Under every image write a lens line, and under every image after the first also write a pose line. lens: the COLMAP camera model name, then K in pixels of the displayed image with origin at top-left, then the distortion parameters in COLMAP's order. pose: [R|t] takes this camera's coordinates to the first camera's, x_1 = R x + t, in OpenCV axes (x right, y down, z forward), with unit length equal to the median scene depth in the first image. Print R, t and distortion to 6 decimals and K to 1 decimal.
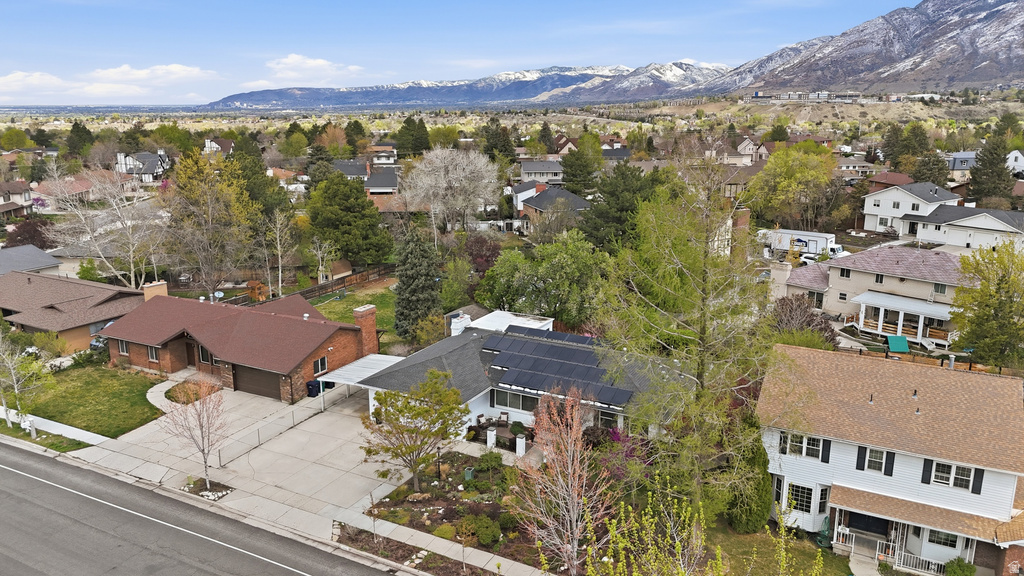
lens RADIAL K [[752.0, 0, 508.7], [0, 752.0, 286.9], [0, 0, 1]] dist [0.077746, -0.068565]
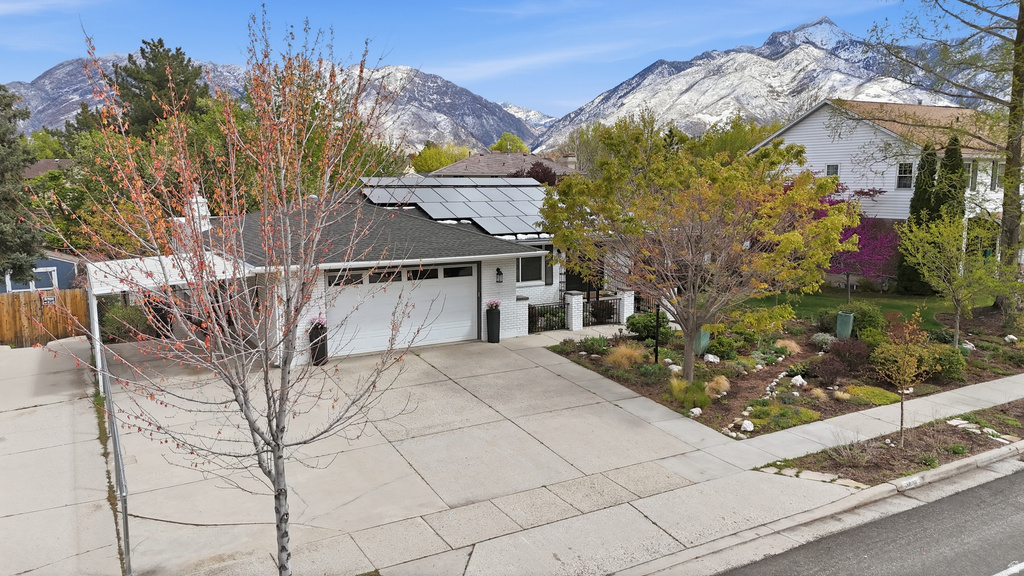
lens RADIAL K [[752.0, 0, 513.7], [0, 752.0, 290.9], [0, 0, 1]] dist [0.077746, -0.068565]
pose [[0.525731, -0.126381, 0.841210, -0.247996], [0.203772, 0.978820, 0.019704, 0.087143], [-0.825884, 0.161056, 0.540349, 0.389532]]
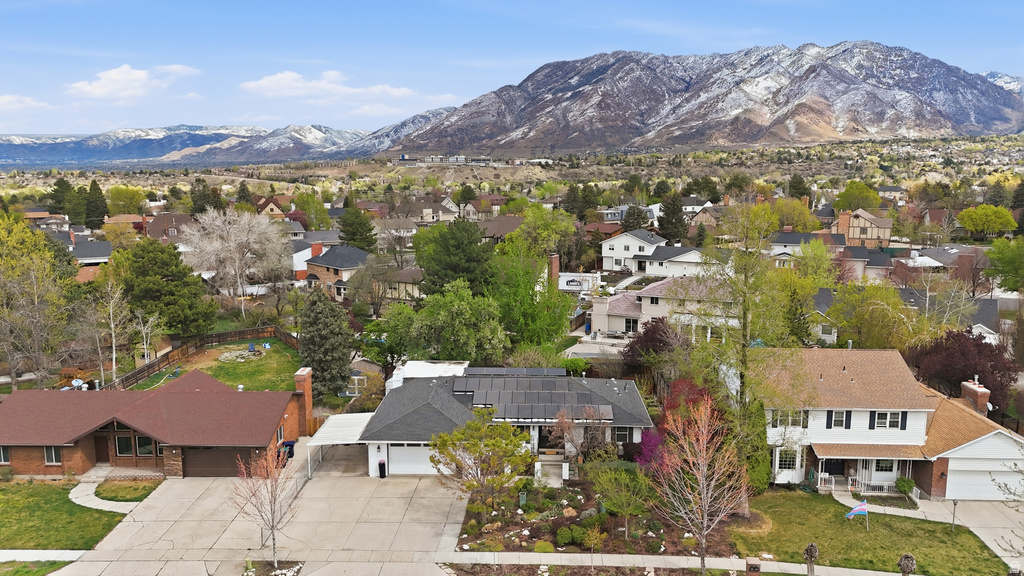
lens RADIAL K [[752.0, 0, 511.9], [0, 752.0, 292.8], [0, 0, 1]] dist [0.077746, -0.068565]
pose [[0.896630, -0.074852, 0.436409, -0.244989], [0.105207, 0.993397, -0.045769, 0.000331], [-0.430101, 0.086951, 0.898584, -0.001288]]
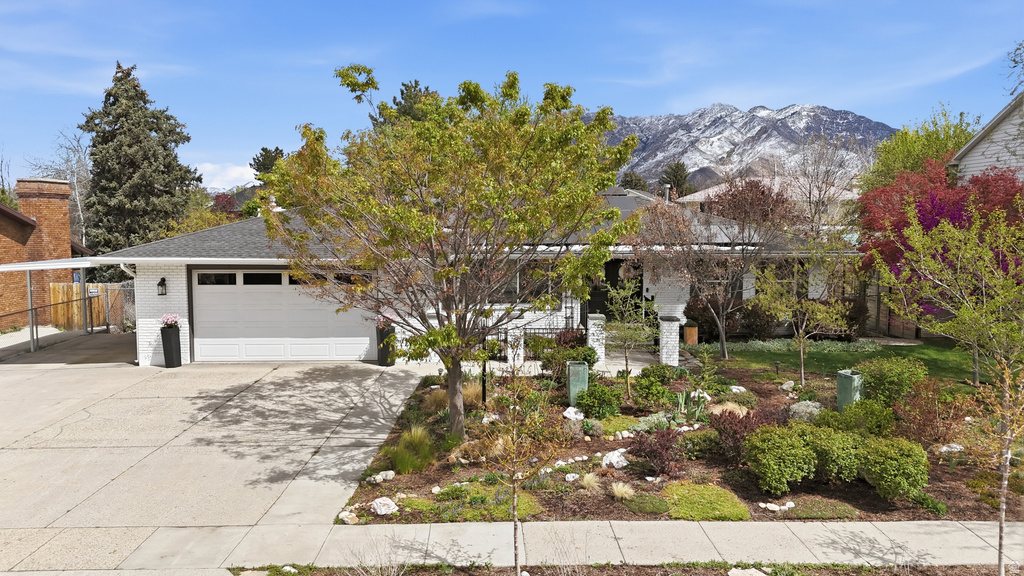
lens RADIAL K [[752.0, 0, 512.8], [0, 752.0, 293.8], [0, 0, 1]] dist [0.077746, -0.068565]
pose [[0.872555, -0.045011, 0.486437, -0.115005], [0.114329, 0.986908, -0.113760, 0.115378], [-0.474948, 0.154876, 0.866278, 0.332640]]
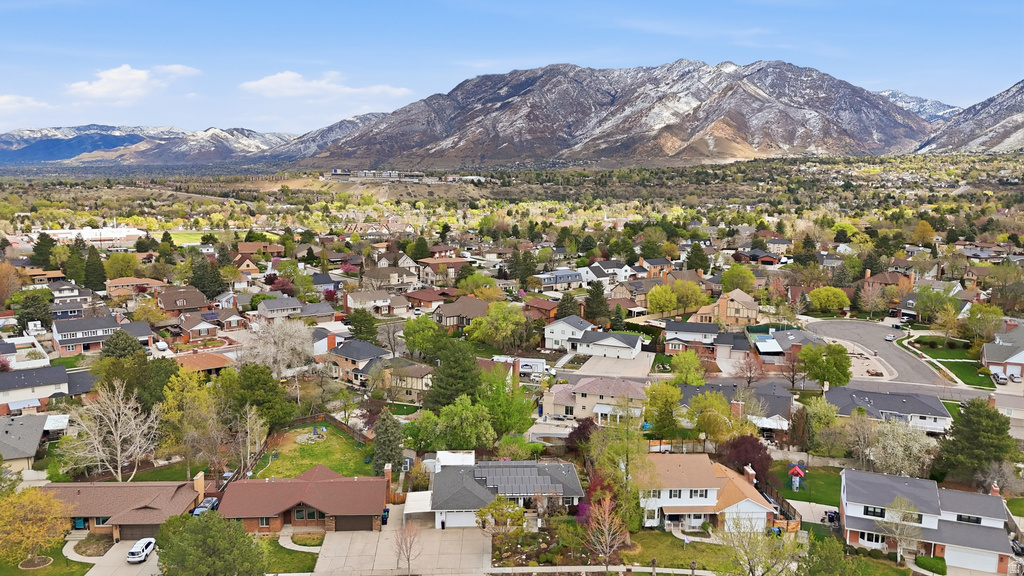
lens RADIAL K [[752.0, 0, 511.9], [0, 752.0, 297.4], [0, 0, 1]] dist [0.077746, -0.068565]
pose [[0.851667, -0.075815, 0.518571, -0.540401], [0.111297, 0.993076, -0.037600, -0.171284], [-0.512130, 0.089739, 0.854207, -0.429261]]
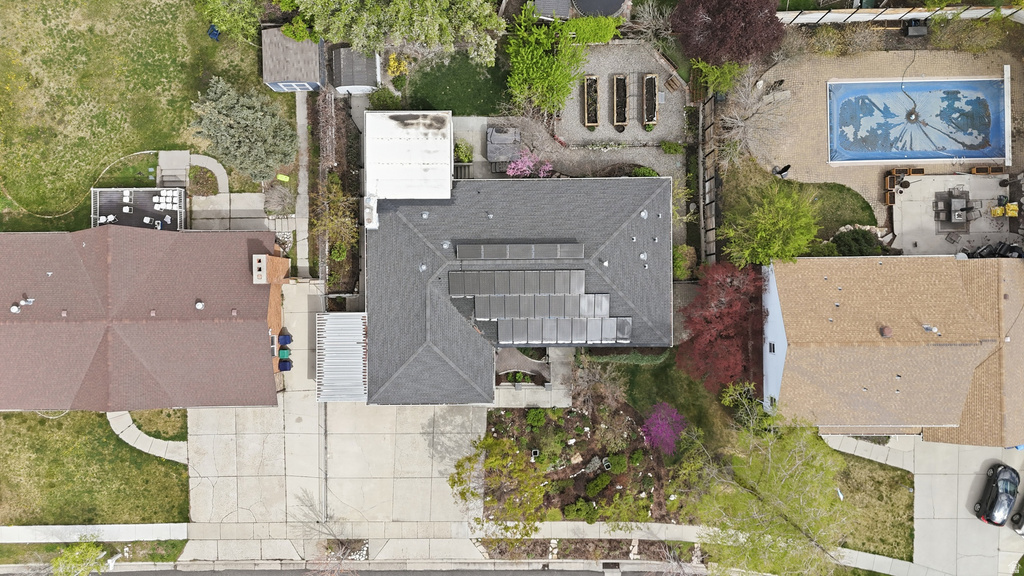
lens RADIAL K [[752.0, 0, 509.3], [0, 752.0, 286.7], [0, 0, 1]] dist [0.077746, -0.068565]
pose [[0.877370, -0.479772, -0.006349, 0.022261], [0.125506, 0.216703, 0.968136, -0.467108], [-0.463109, -0.850211, 0.250343, 0.442466]]
